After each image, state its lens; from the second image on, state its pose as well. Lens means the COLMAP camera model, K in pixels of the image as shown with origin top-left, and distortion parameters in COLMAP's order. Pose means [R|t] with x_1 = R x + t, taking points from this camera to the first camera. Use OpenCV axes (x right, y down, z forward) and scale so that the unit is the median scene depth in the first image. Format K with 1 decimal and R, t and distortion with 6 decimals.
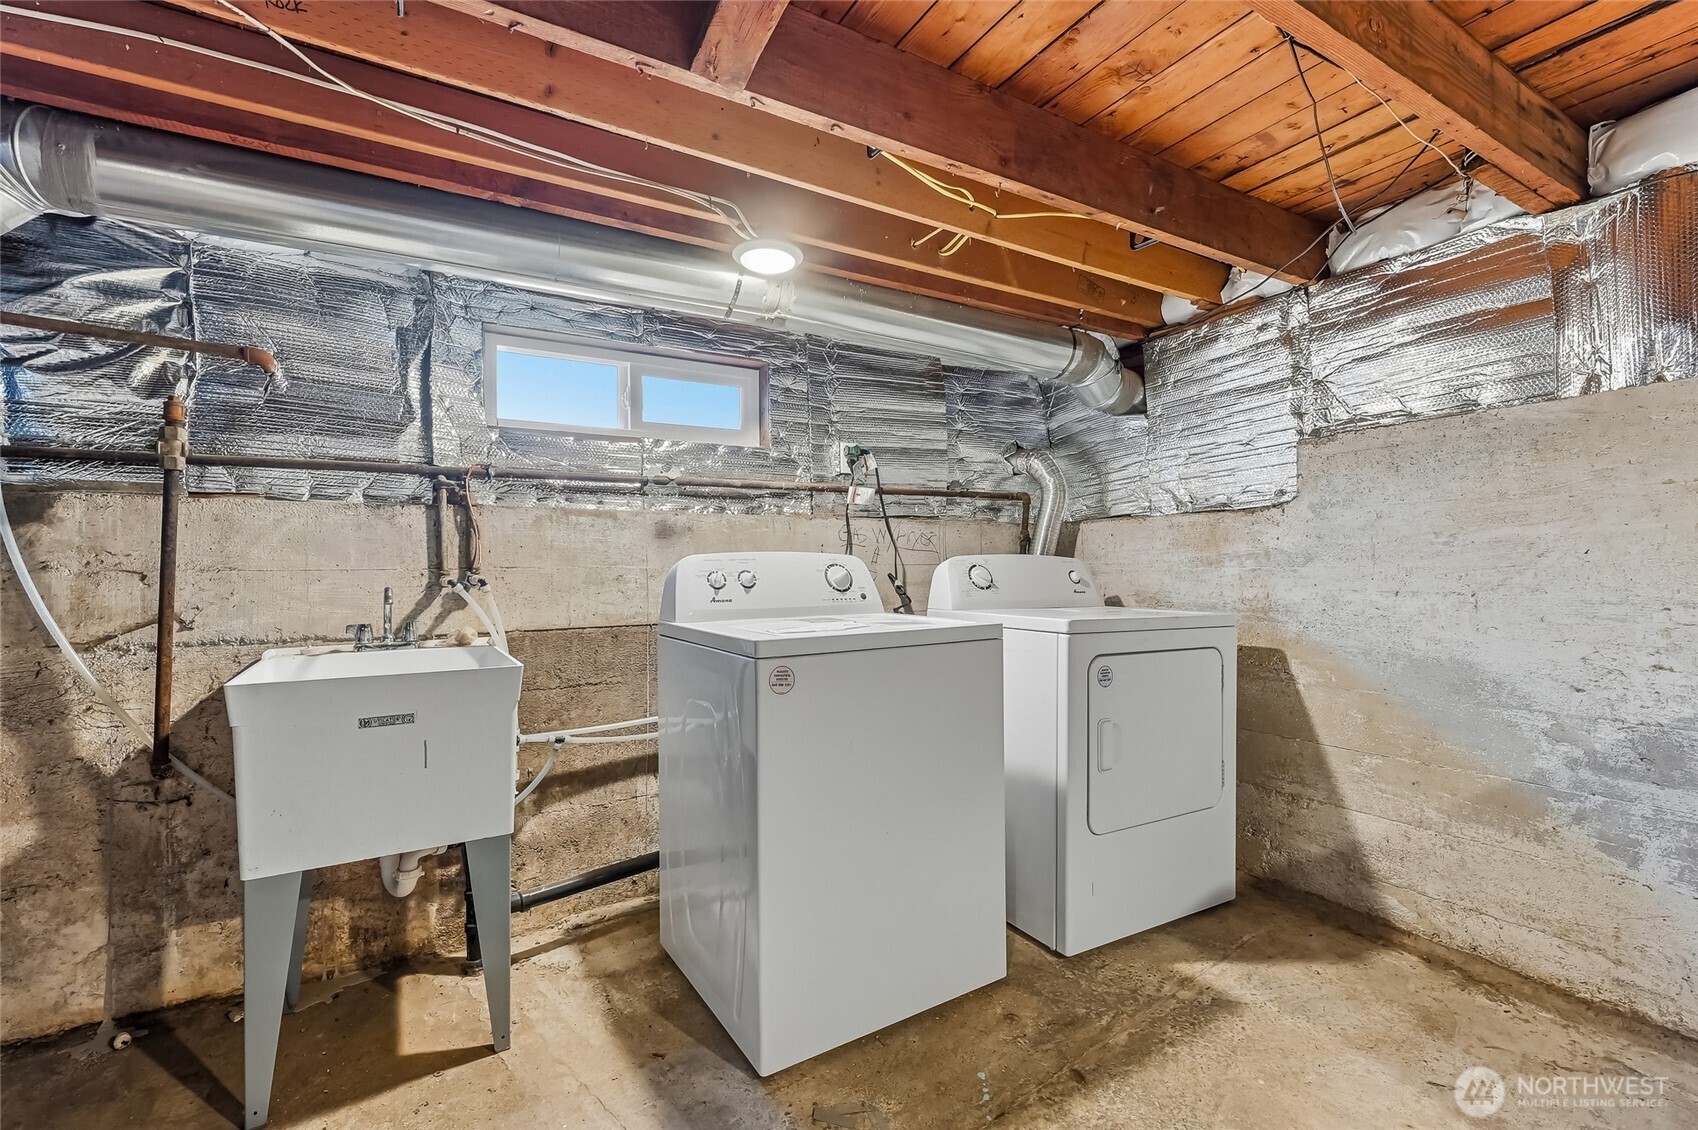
lens RADIAL K [[744.1, 0, 850.5], [0, 744.1, 563.5], [0, 0, 1]] dist [-0.001156, -0.000122]
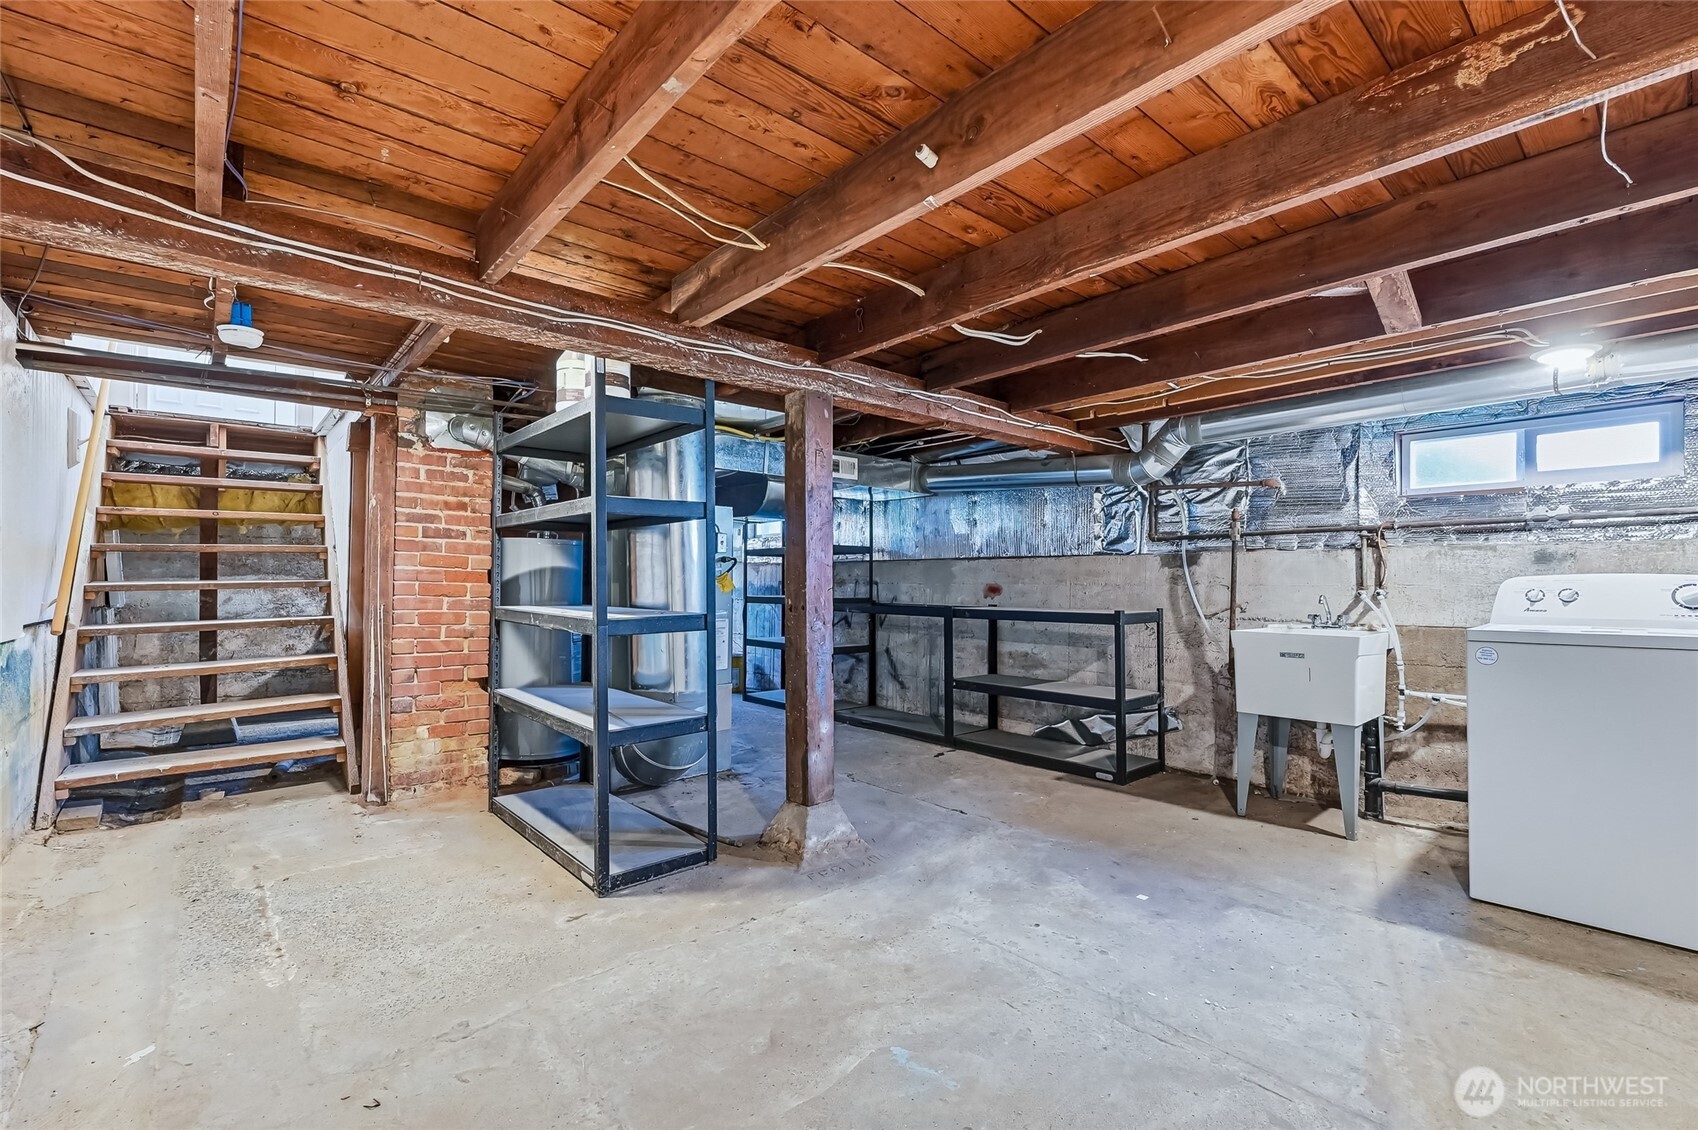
lens RADIAL K [[744.1, 0, 850.7], [0, 744.1, 574.6], [0, 0, 1]] dist [-0.001156, -0.000122]
pose [[0.186186, -0.007799, -0.982484, 0.978060], [-0.005887, 0.999942, -0.009053, 0.004597], [0.982497, 0.007469, 0.186129, -0.509710]]
